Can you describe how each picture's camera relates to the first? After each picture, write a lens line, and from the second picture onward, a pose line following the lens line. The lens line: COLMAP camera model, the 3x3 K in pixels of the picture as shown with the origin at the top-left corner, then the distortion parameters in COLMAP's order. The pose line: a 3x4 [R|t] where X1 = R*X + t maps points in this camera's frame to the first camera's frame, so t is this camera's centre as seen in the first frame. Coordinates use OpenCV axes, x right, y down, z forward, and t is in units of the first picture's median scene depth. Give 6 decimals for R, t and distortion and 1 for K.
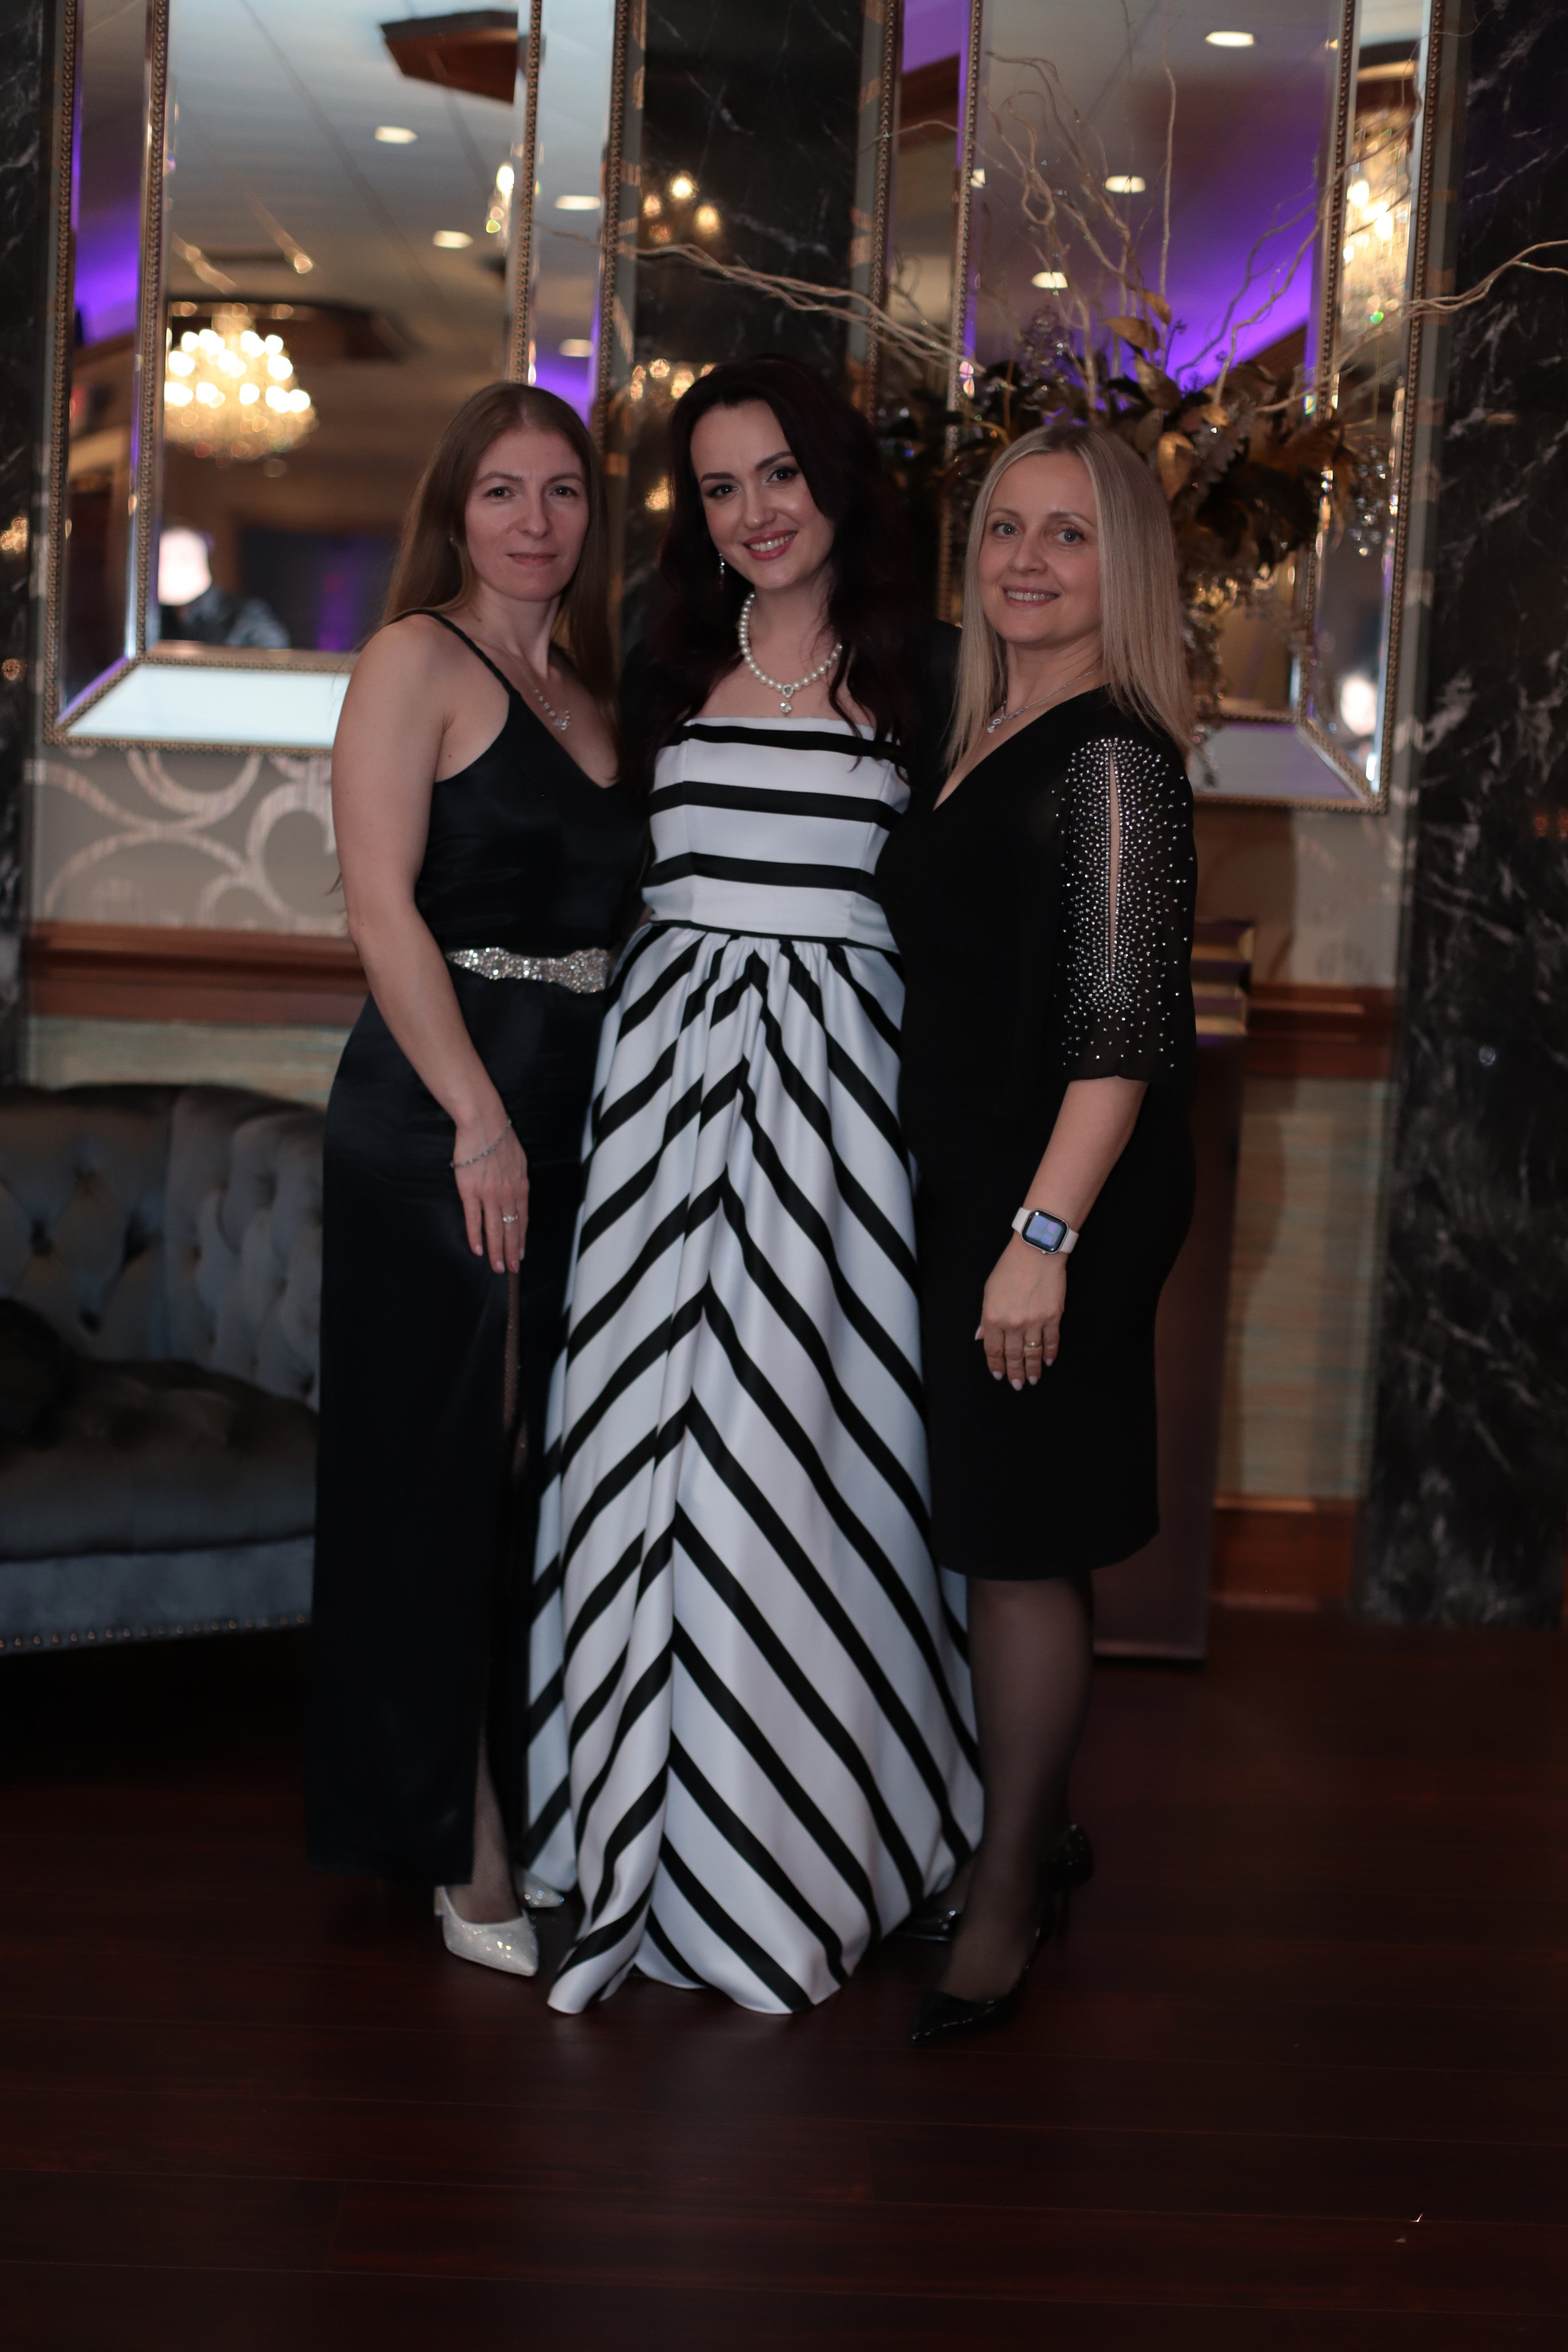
lens RADIAL K [[3482.7, 0, 783.2], [0, 3482.7, 1180.7], [0, 0, 1]] dist [-0.048265, 0.000000]
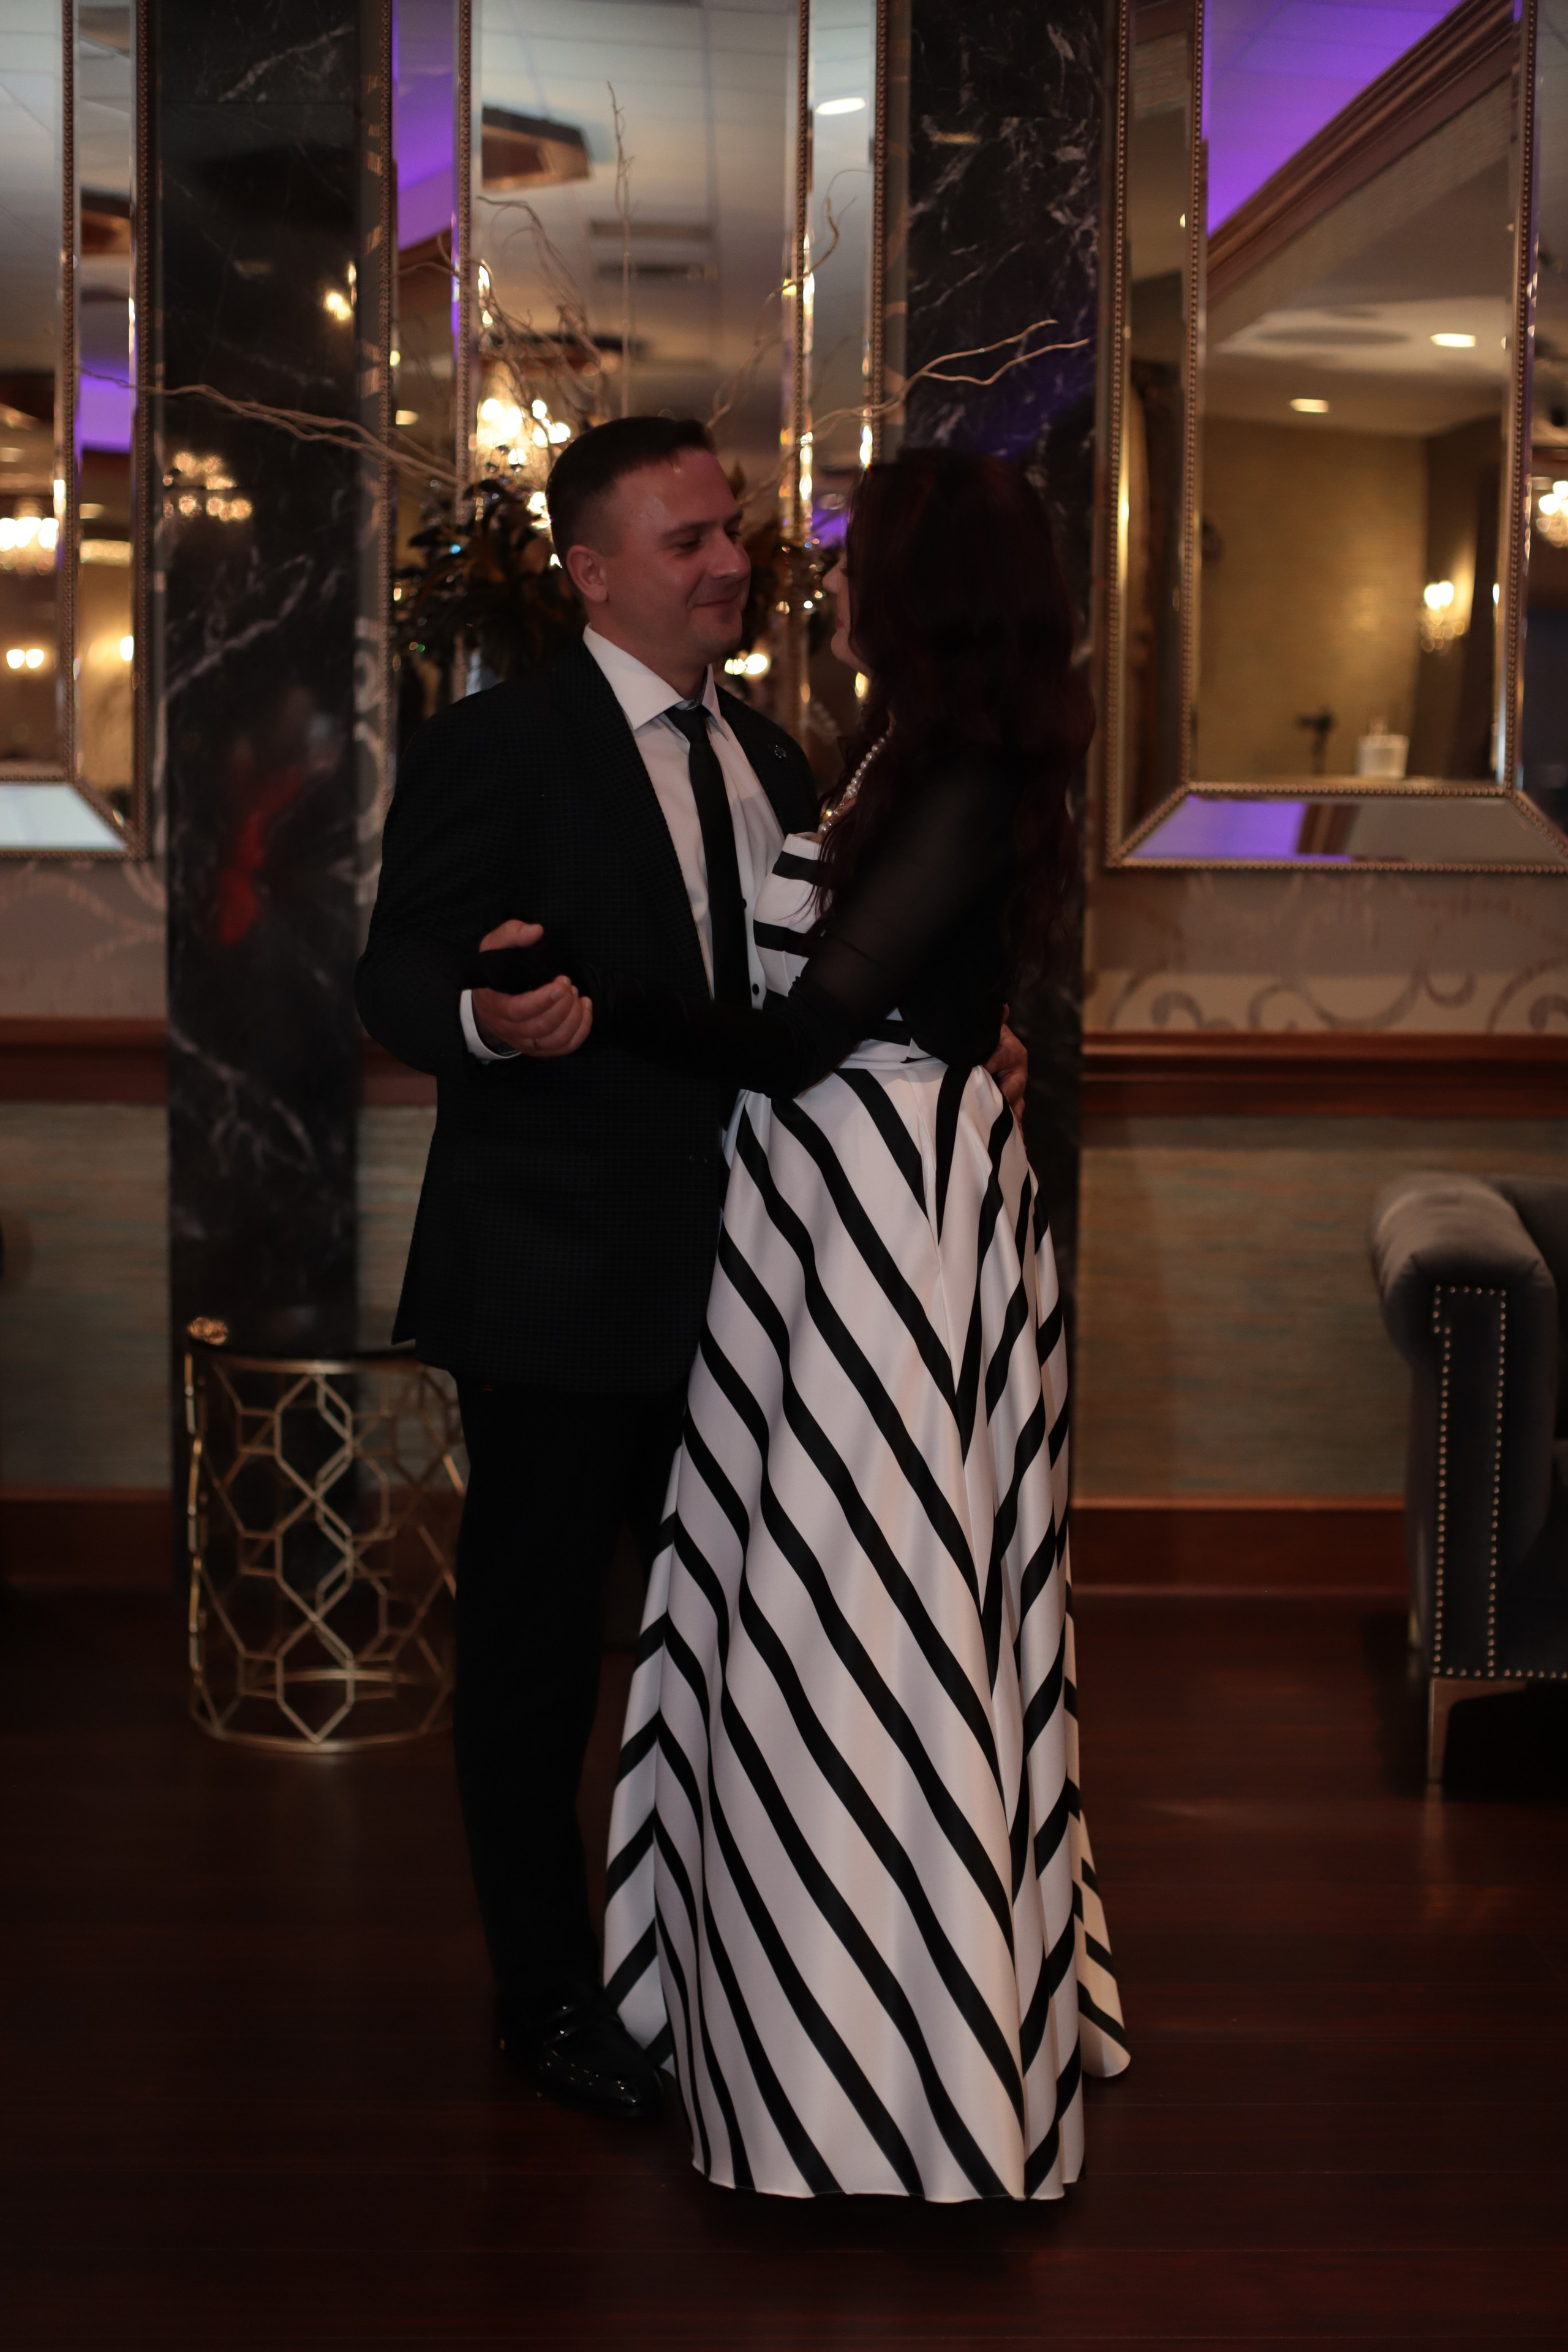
lens RADIAL K [[3482.7, 0, 797.6], [0, 3482.7, 1179.3], [0, 0, 1]] dist [-0.048265, 0.000000]
pose [[0.999267, -0.036569, -0.011279, 0.162362], [0.036490, 0.999308, -0.007143, -0.000456], [0.011532, 0.006726, 0.999911, -0.105193]]
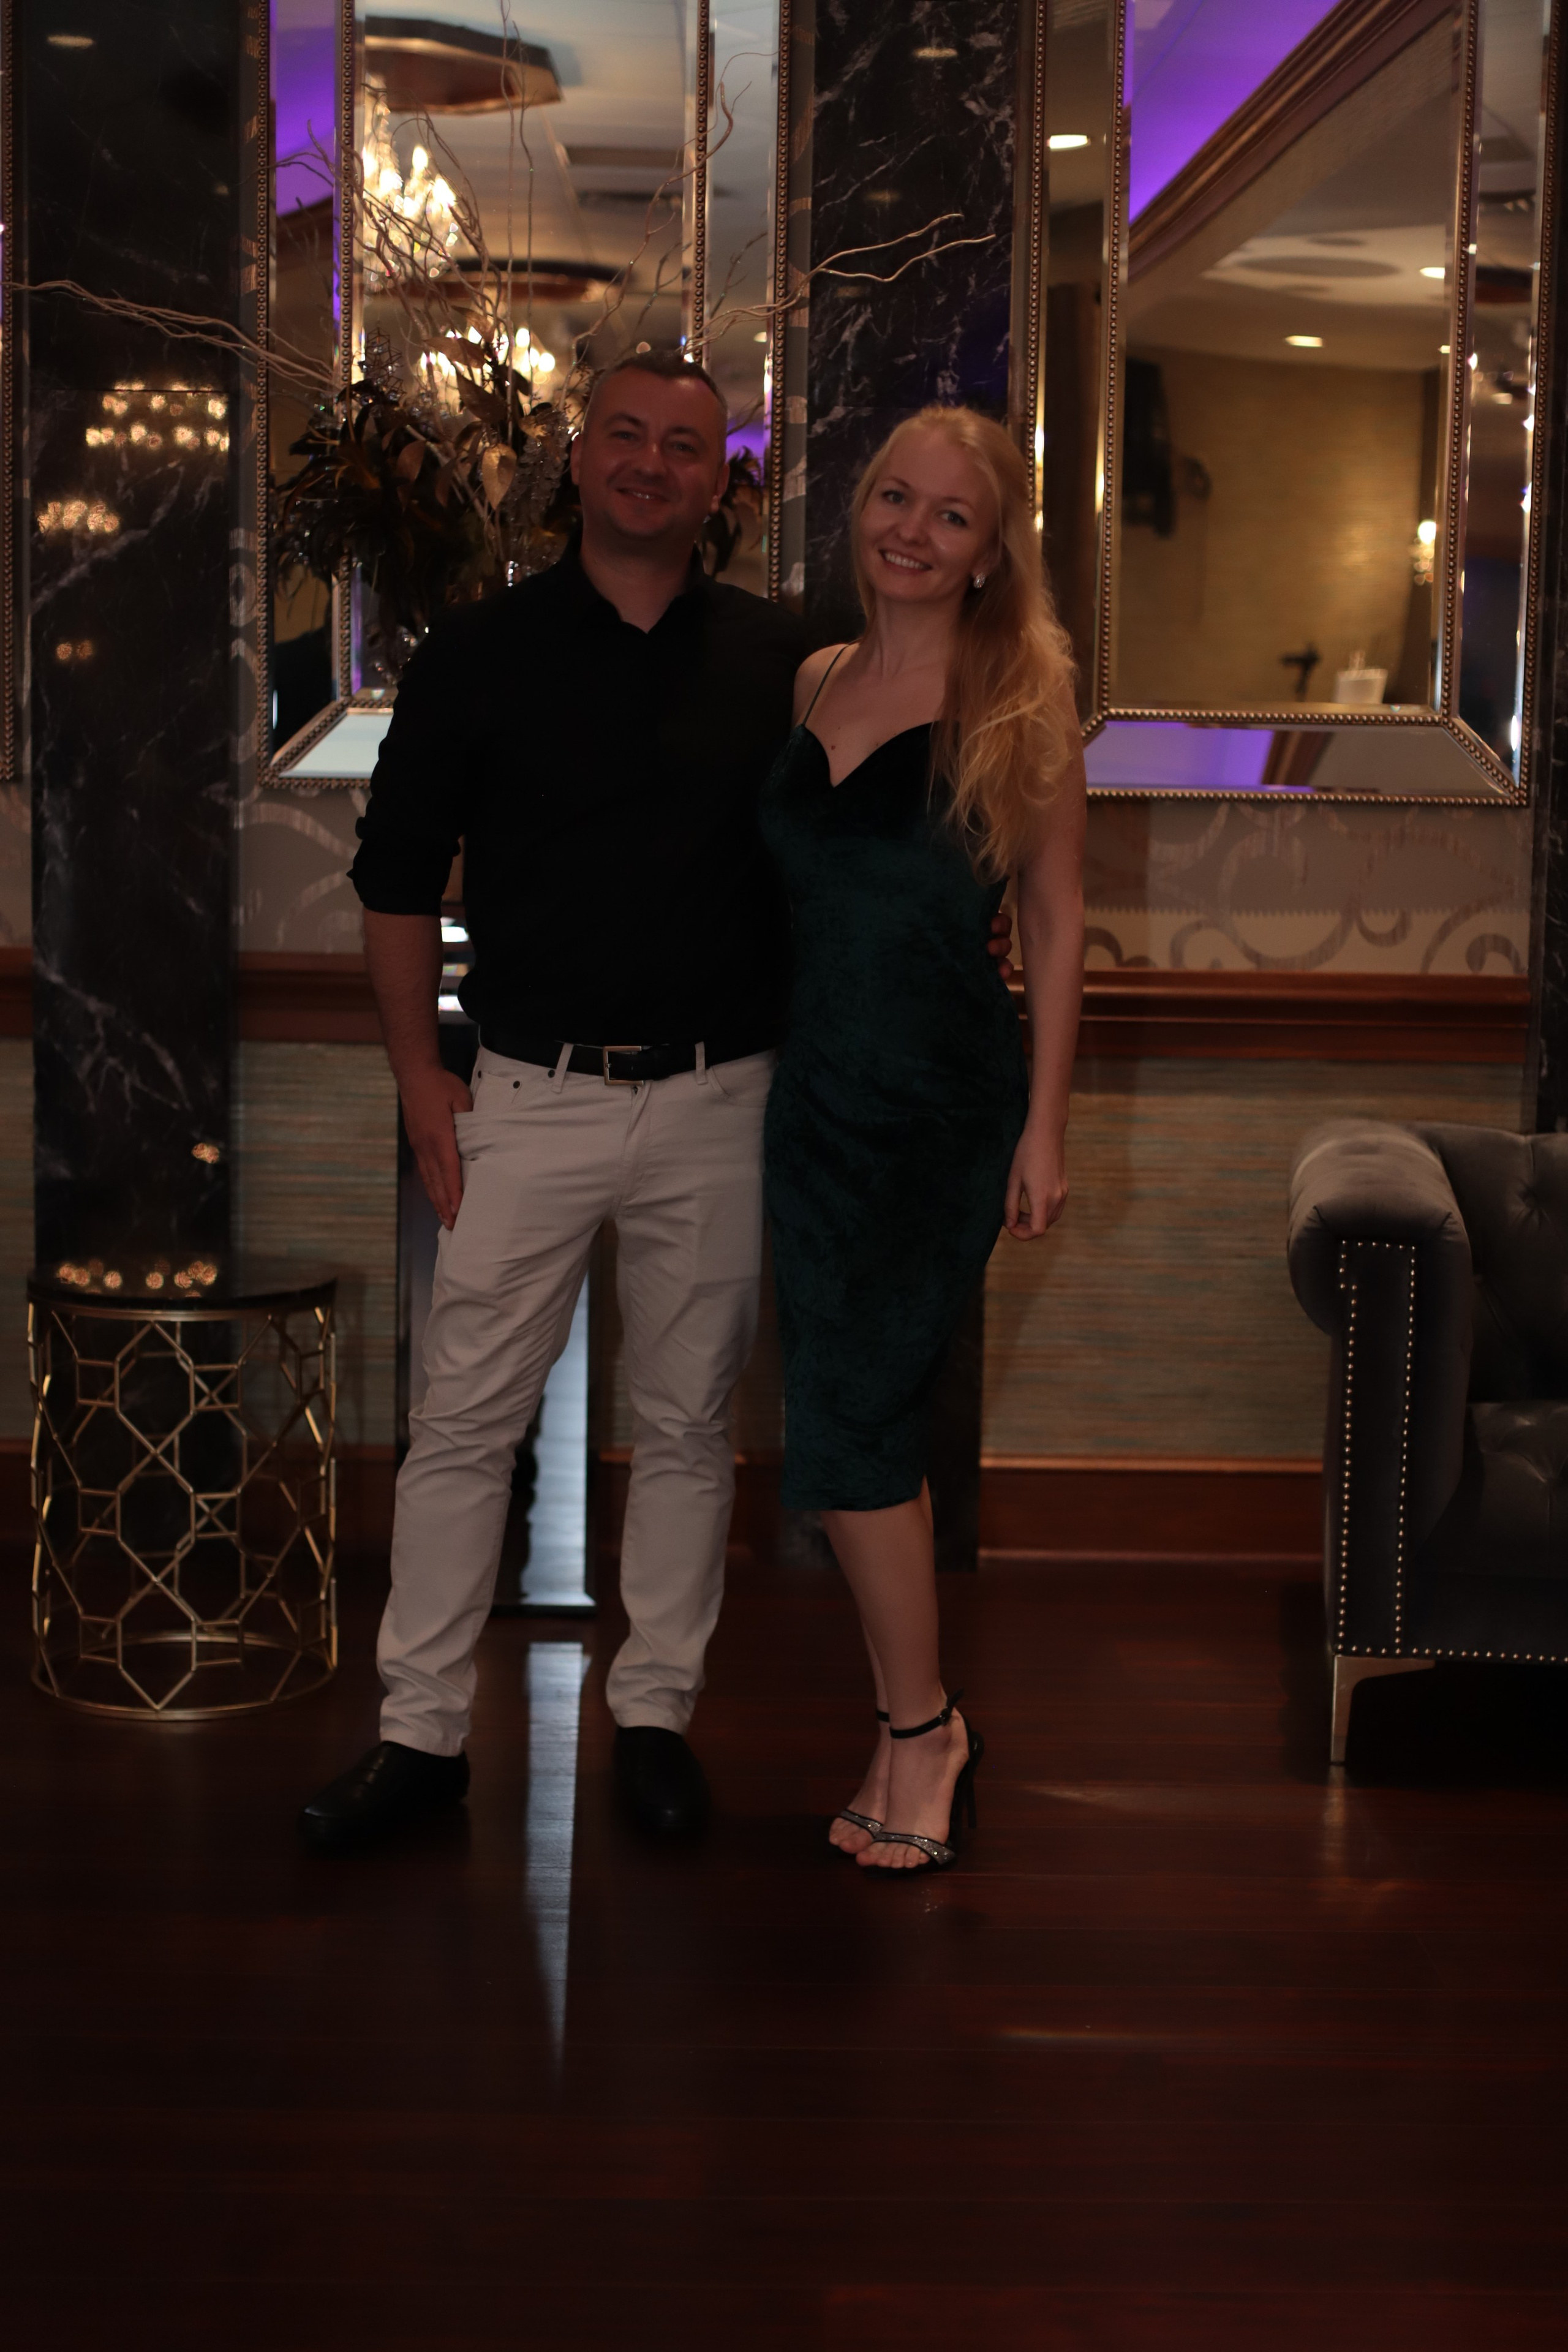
lens RADIAL K [[3482.7, 0, 781.1], [0, 3482.7, 1182.7], [0, 0, 1]] dist [-0.048265, 0.000000]
pose [[0.999366, -0.028053, -0.021933, 0.200106], [0.028246, 0.999565, 0.008525, 0.001929], [0.021684, -0.009139, 0.999723, -0.050854]]
